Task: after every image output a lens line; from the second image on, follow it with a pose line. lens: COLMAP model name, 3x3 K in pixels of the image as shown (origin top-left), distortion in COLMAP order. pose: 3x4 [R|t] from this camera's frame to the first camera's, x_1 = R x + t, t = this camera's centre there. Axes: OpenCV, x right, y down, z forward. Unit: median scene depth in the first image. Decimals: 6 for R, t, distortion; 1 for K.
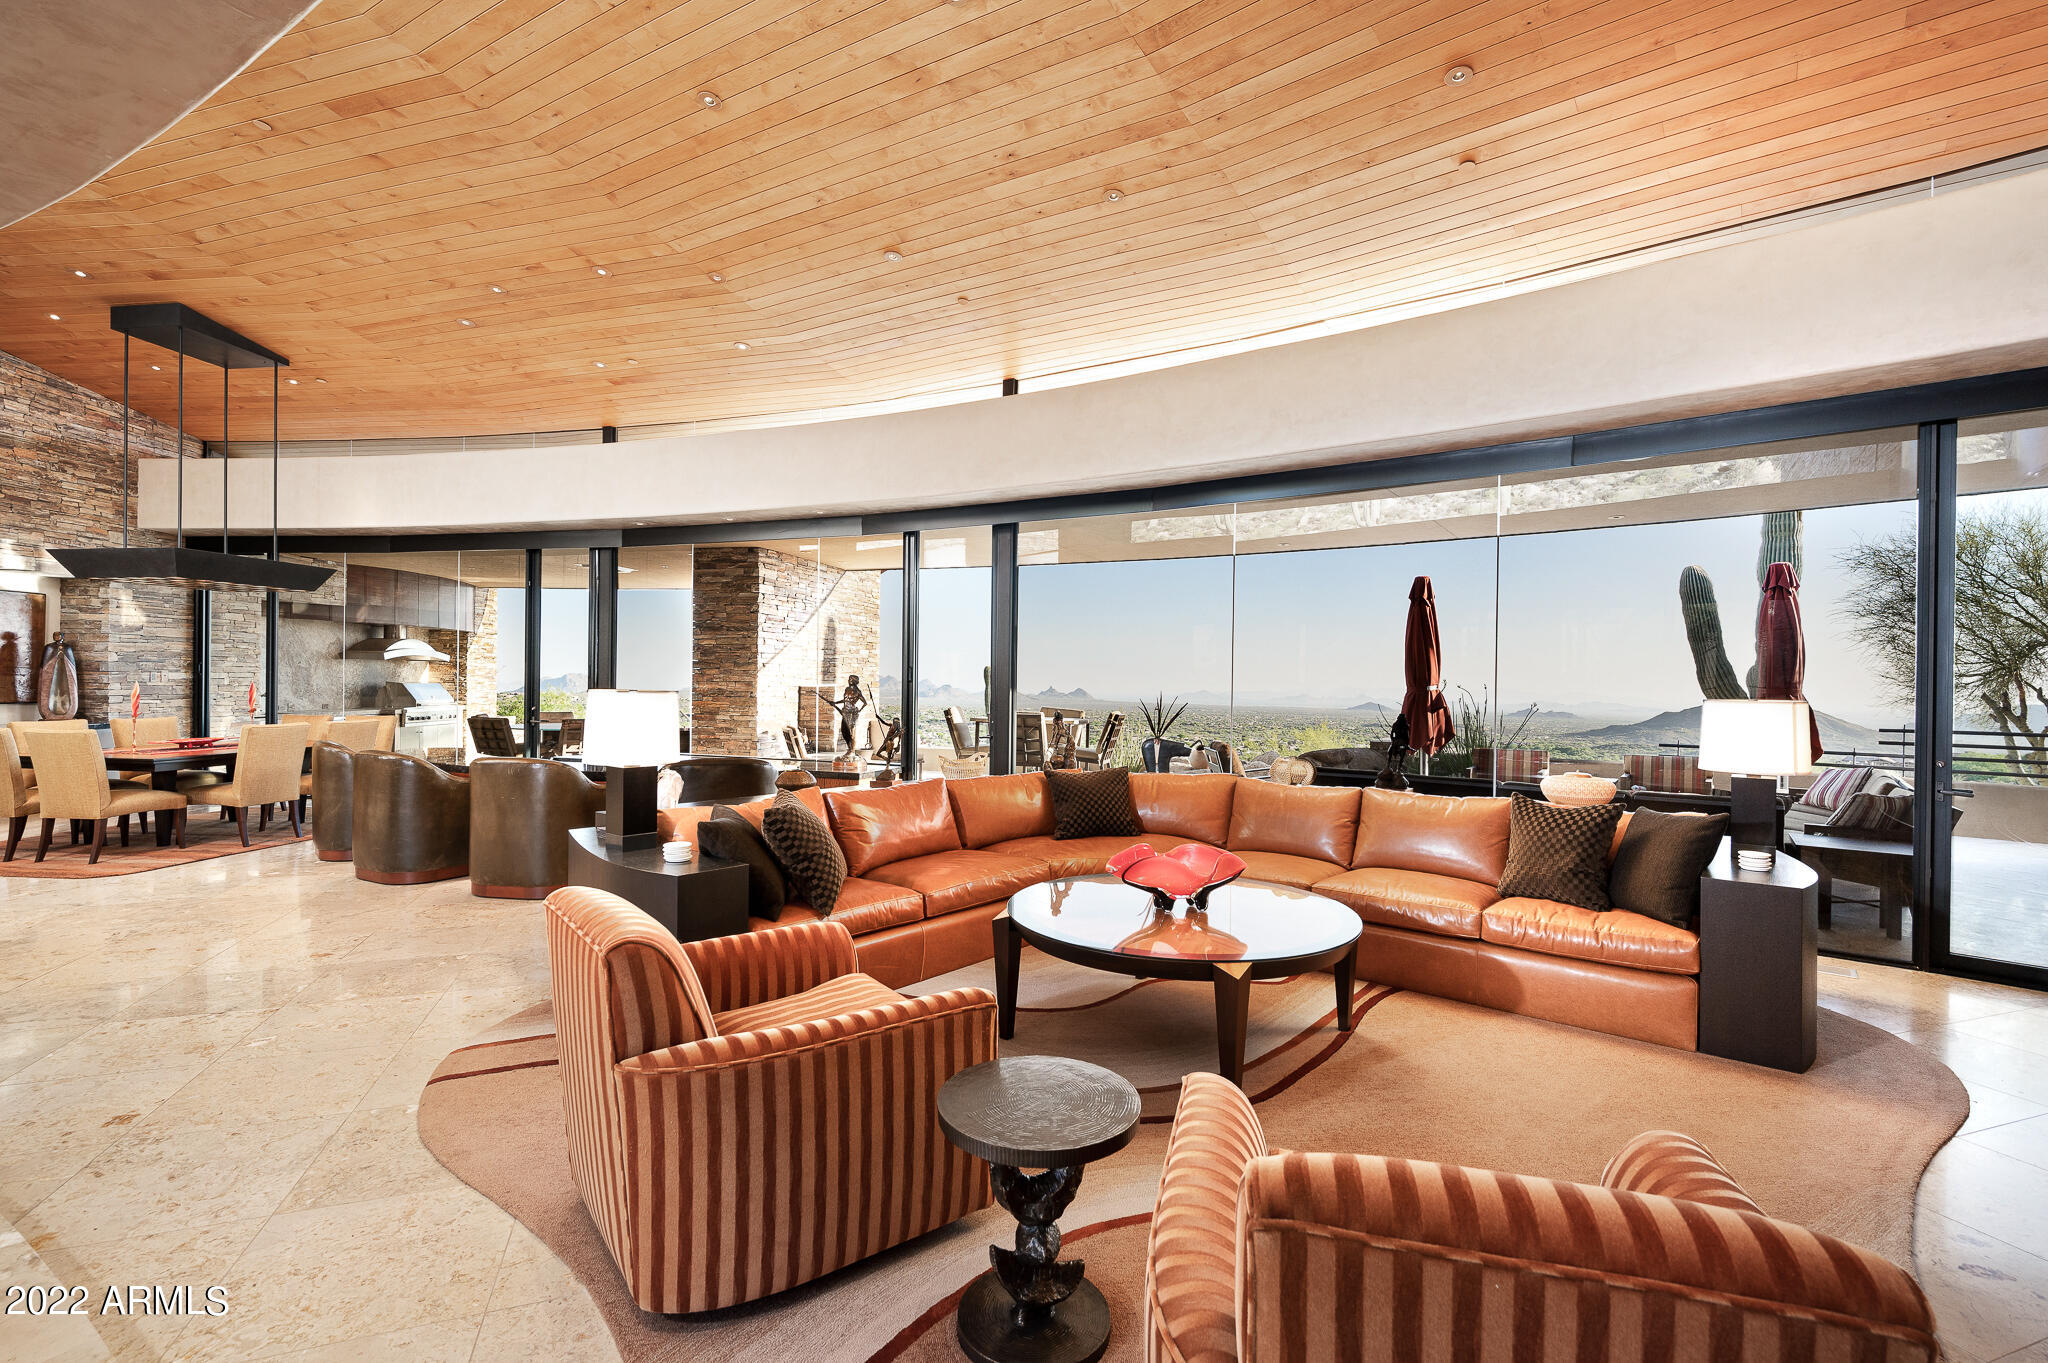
lens RADIAL K [[932.0, 0, 1024.0], [0, 932.0, 681.5], [0, 0, 1]] dist [0.010851, 0.000583]
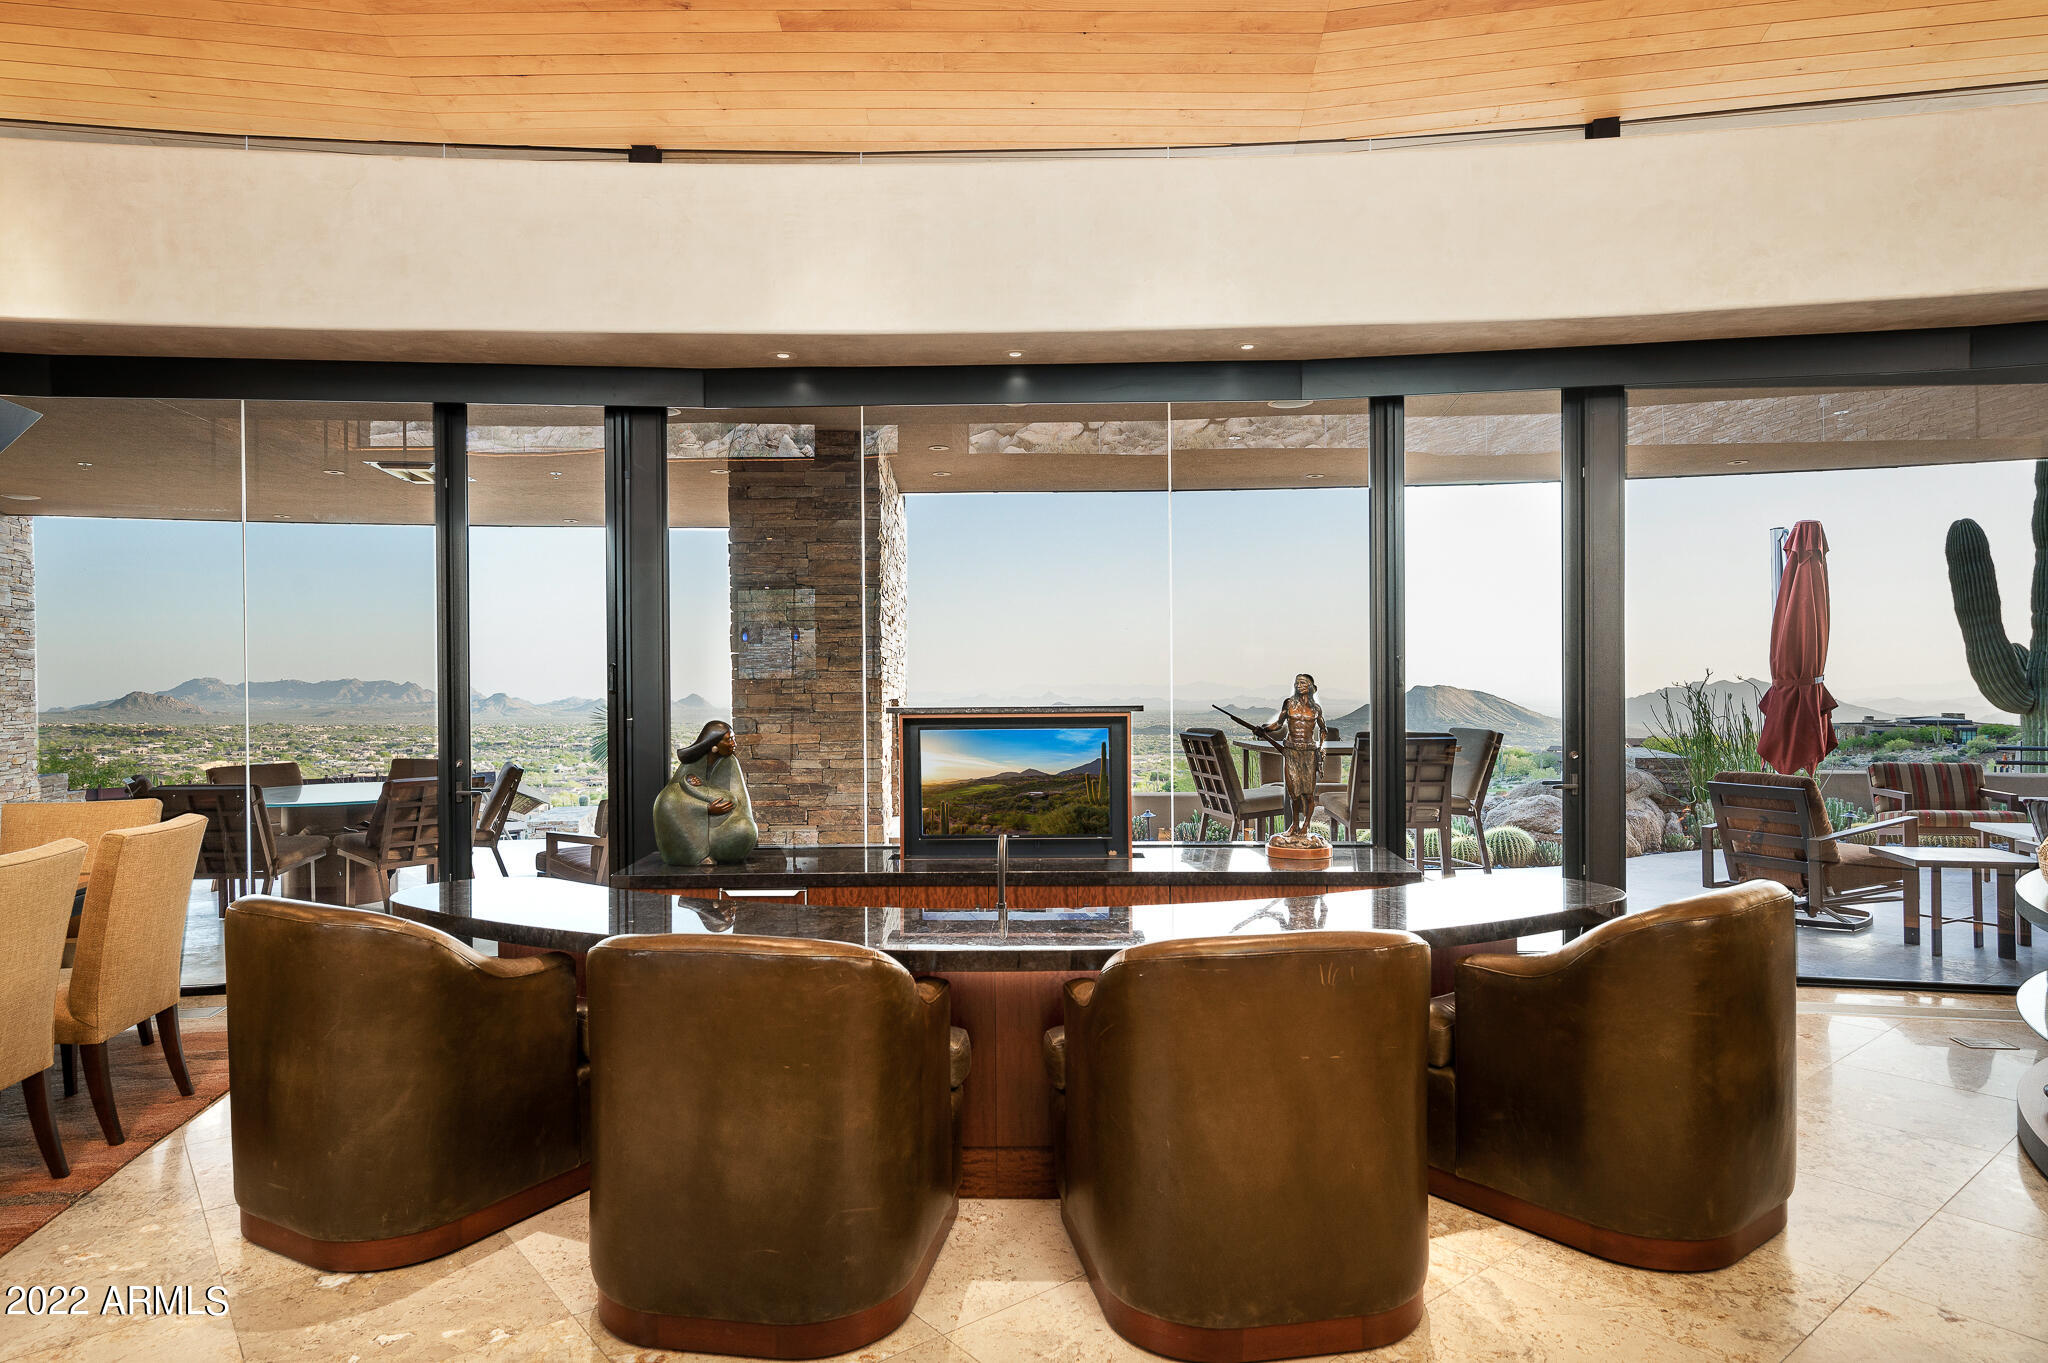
lens RADIAL K [[1198.8, 0, 1022.0], [0, 1198.8, 686.4], [0, 0, 1]] dist [-0.001479, -0.000803]
pose [[0.945713, -0.022914, 0.324194, -0.419584], [0.021811, 0.999737, 0.007037, -0.006486], [-0.324270, 0.000416, 0.945965, 0.344249]]
